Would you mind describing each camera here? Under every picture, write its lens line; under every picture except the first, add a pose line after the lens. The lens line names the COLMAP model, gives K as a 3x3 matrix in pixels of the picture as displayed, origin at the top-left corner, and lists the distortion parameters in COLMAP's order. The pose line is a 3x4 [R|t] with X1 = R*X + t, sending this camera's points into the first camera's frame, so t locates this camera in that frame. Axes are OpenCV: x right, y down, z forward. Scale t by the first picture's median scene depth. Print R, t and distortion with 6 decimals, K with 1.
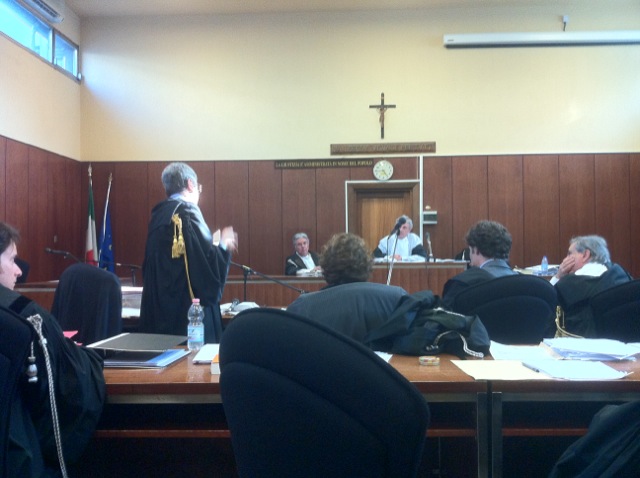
lens RADIAL K [[613.1, 0, 320.0], [0, 613.1, 239.0], [0, 0, 1]] dist [0.065694, -0.248400]
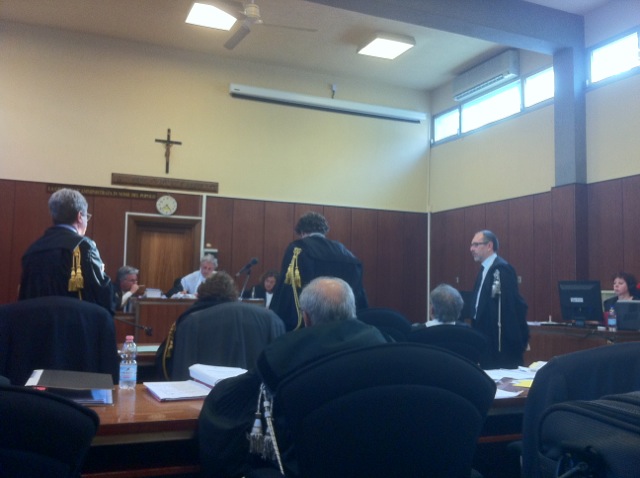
lens RADIAL K [[613.1, 0, 320.0], [0, 613.1, 239.0], [0, 0, 1]] dist [0.065694, -0.248400]
pose [[0.897018, 0.069112, 0.436557, -0.105685], [-0.044237, 0.996778, -0.066904, -0.001090], [-0.439775, 0.040702, 0.897185, -0.005193]]
